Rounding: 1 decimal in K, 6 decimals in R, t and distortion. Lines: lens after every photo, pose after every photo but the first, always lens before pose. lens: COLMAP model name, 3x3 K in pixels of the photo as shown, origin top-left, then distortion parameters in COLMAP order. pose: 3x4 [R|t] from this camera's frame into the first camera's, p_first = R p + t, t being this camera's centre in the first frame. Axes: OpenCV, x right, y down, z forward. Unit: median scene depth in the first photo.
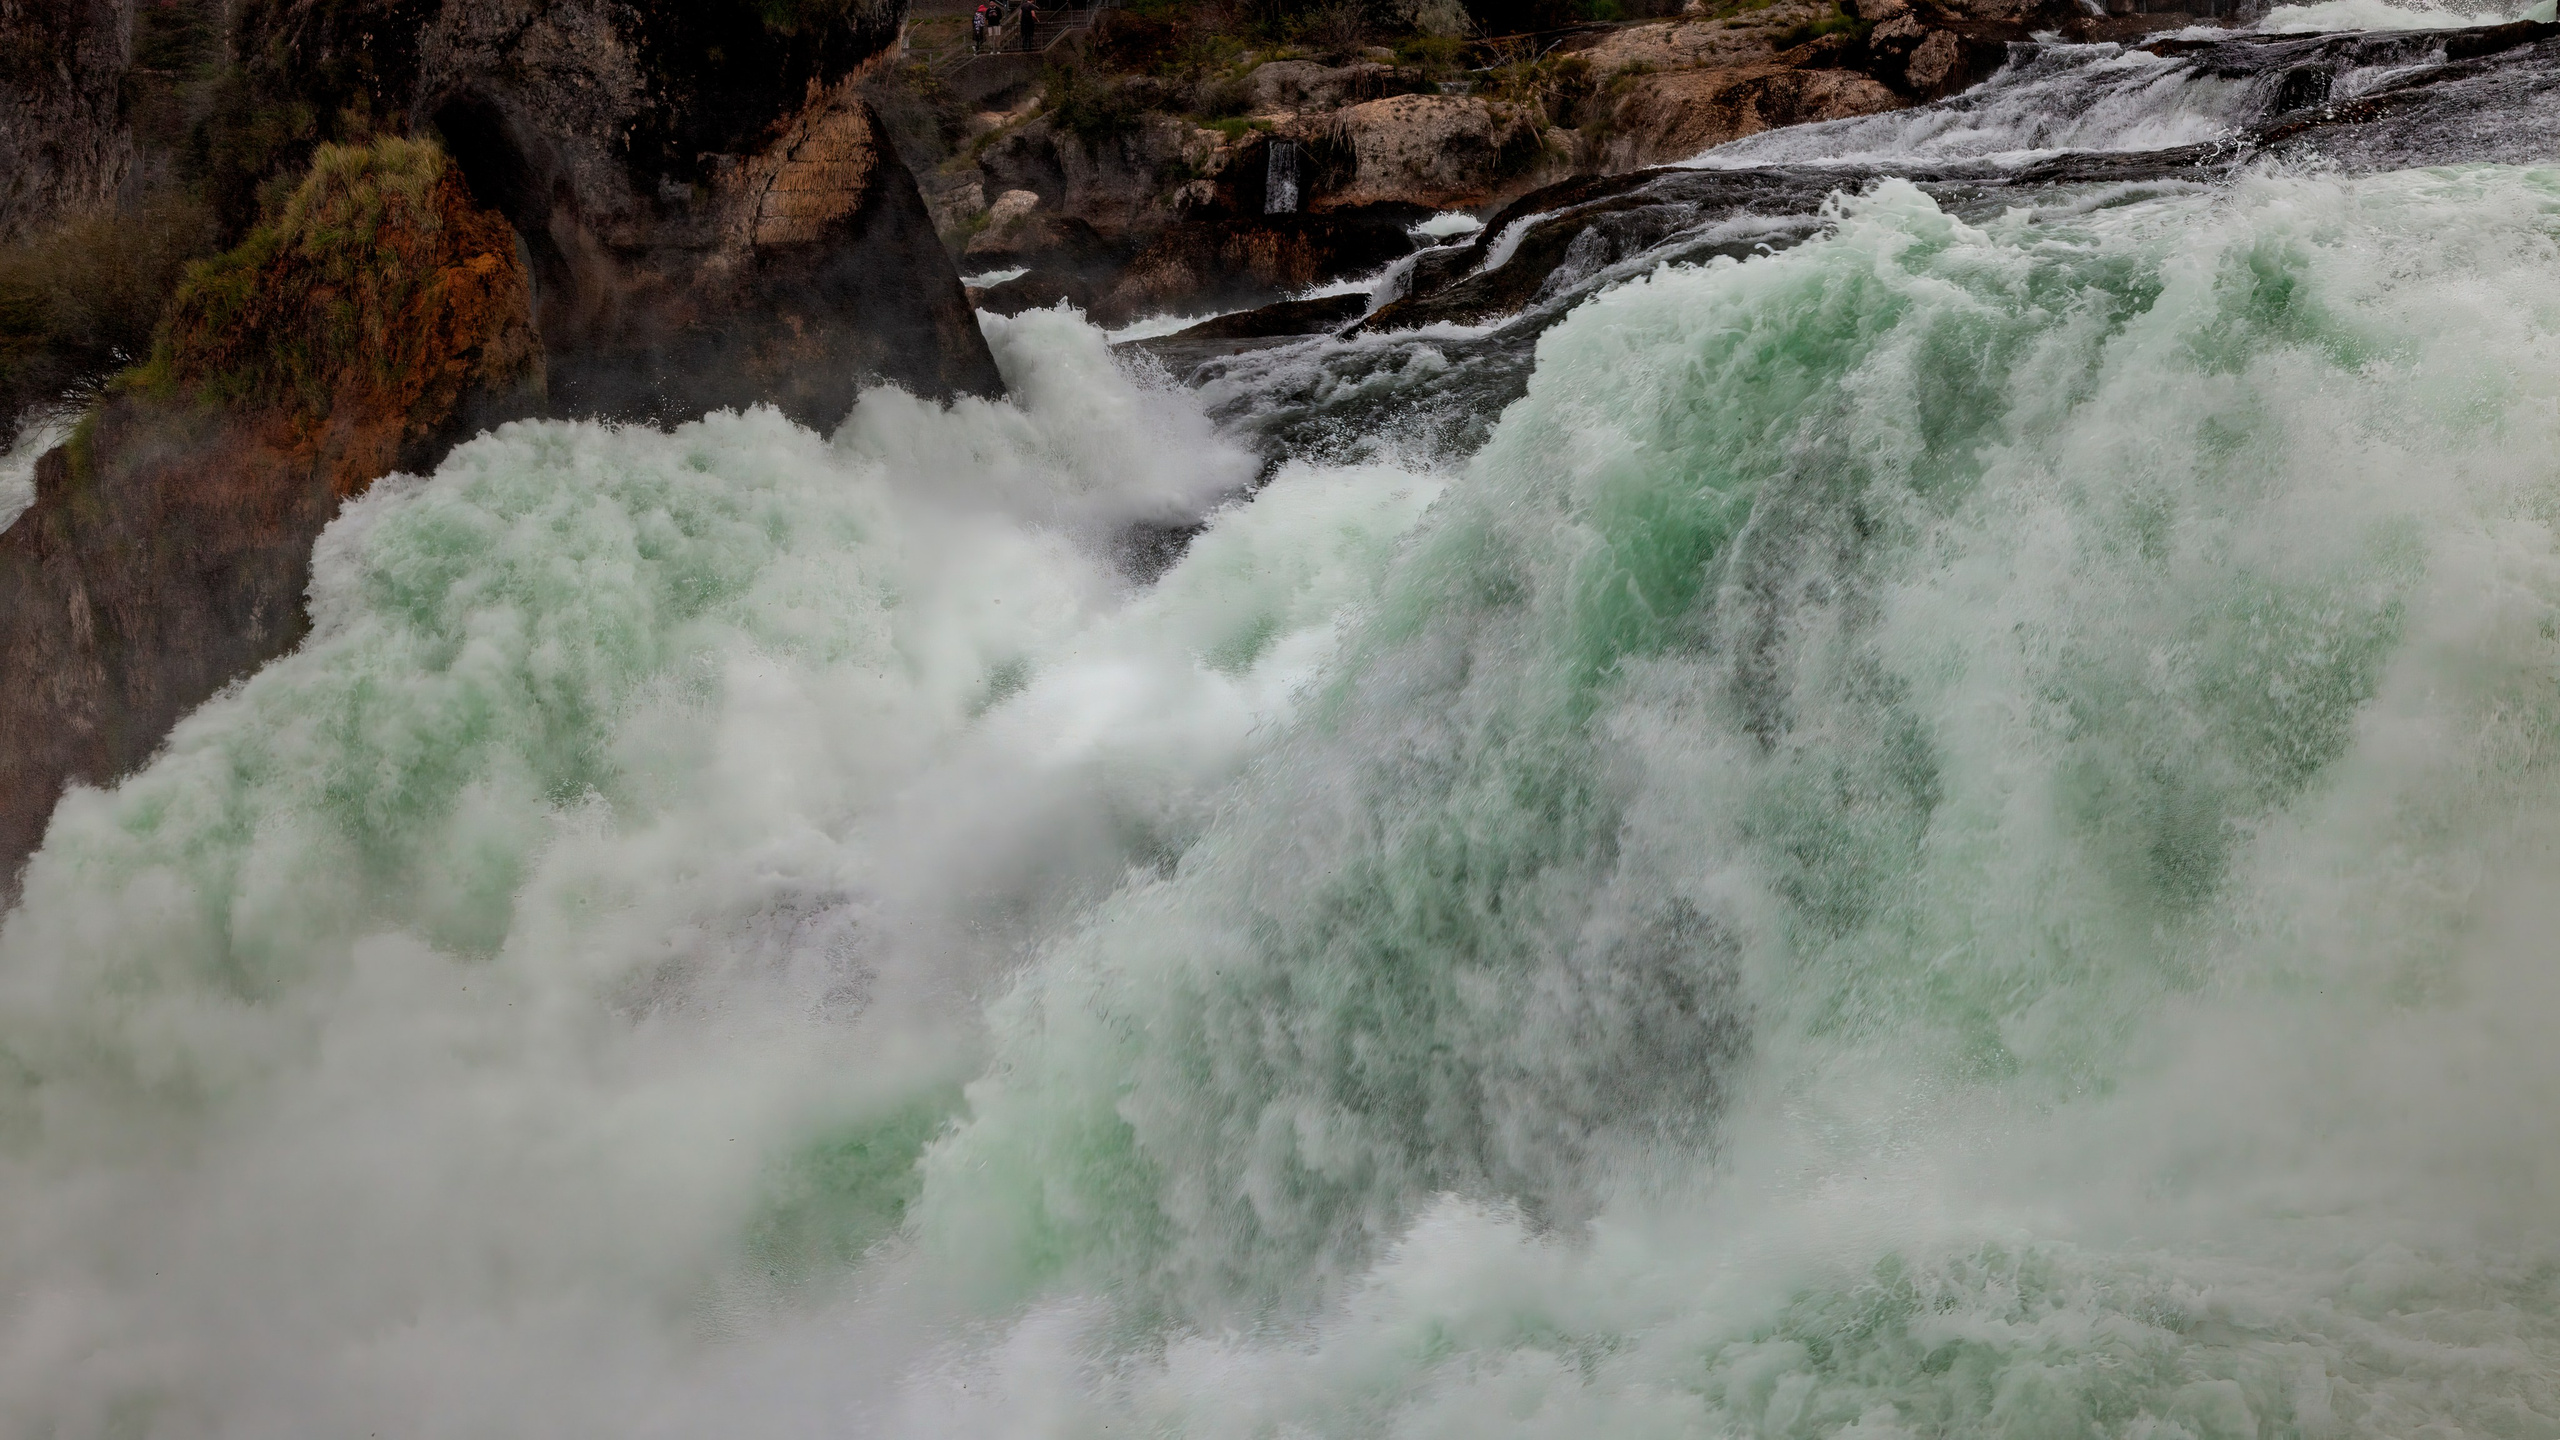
lens RADIAL K [[4693.3, 0, 1318.1], [0, 4693.3, 653.6], [0, 0, 1]] dist [0.099813, -0.424068]
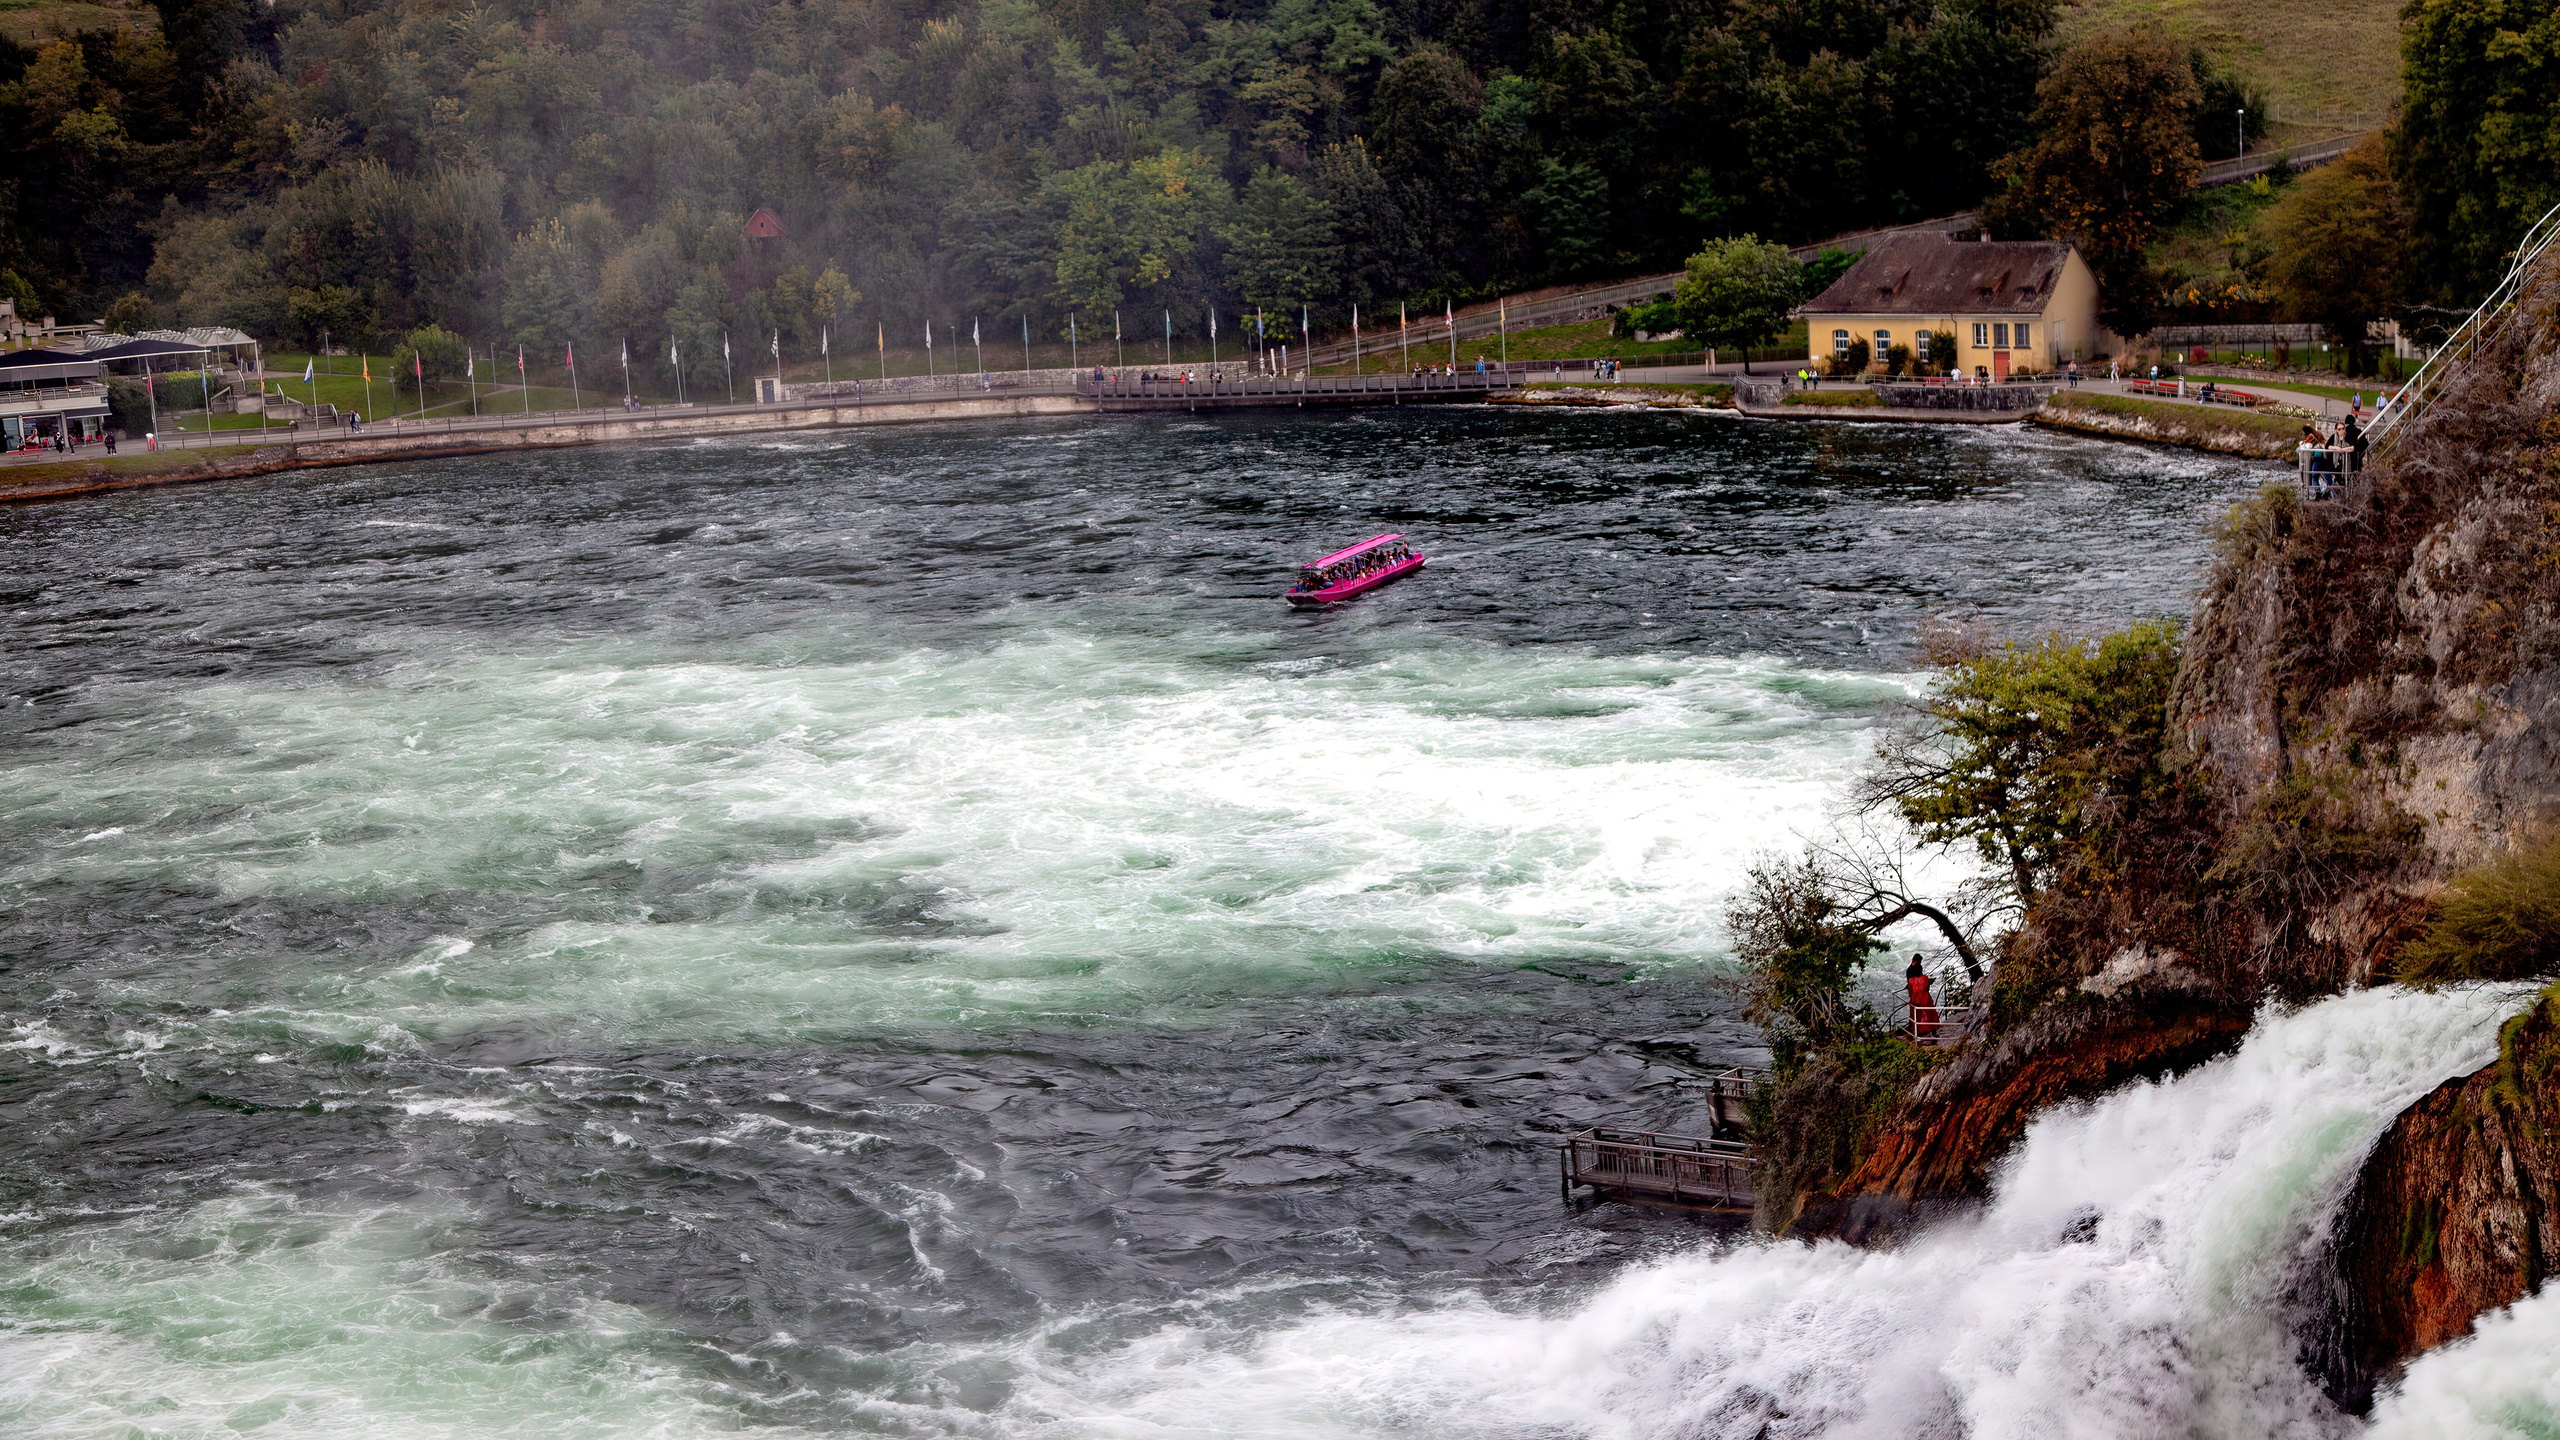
lens RADIAL K [[3746.3, 0, 1279.8], [0, 3746.3, 571.1], [0, 0, 1]] dist [0.153008, 0.090915]
pose [[0.729422, 0.074933, -0.679947, 0.188208], [-0.040258, 0.996962, 0.066683, -0.225800], [0.682878, -0.021267, 0.730223, 0.017920]]
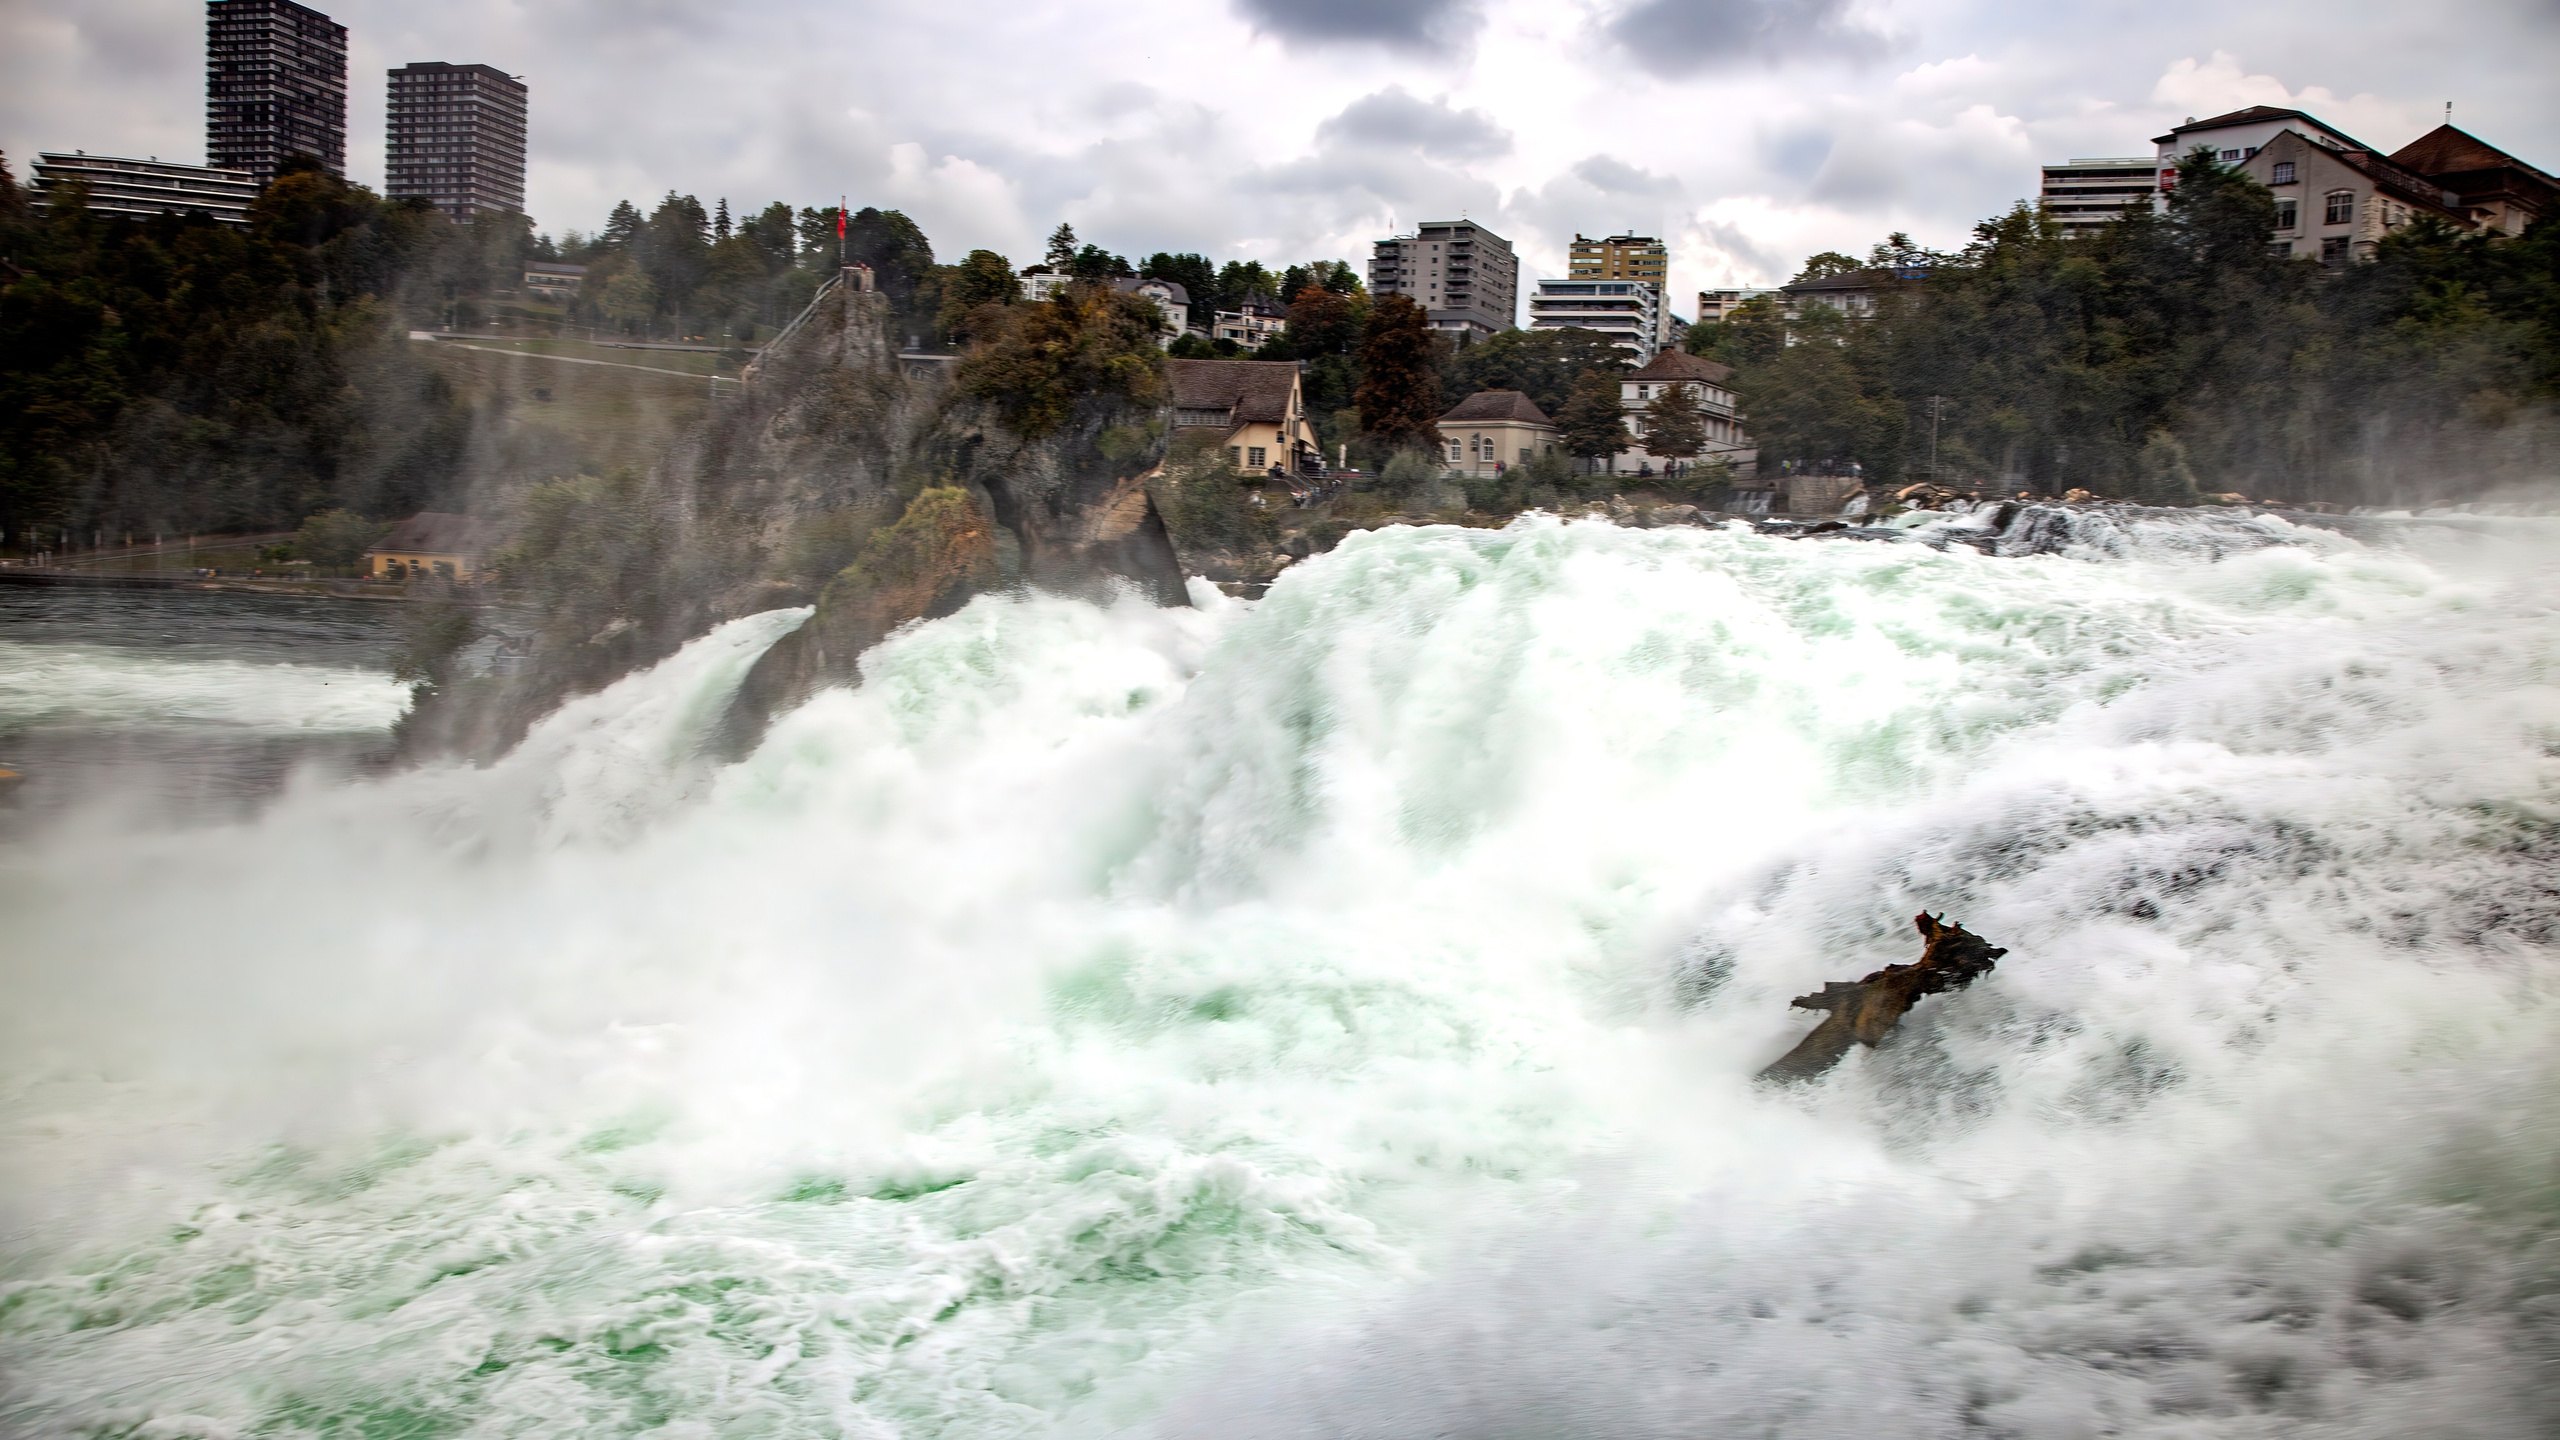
lens RADIAL K [[1748.3, 0, 1313.3], [0, 1748.3, 721.8], [0, 0, 1]] dist [-0.123570, 0.073784]
pose [[0.992352, 0.082880, -0.091474, 0.100393], [-0.084778, 0.996254, -0.017060, 0.019500], [0.089718, 0.024684, 0.995661, 0.066051]]
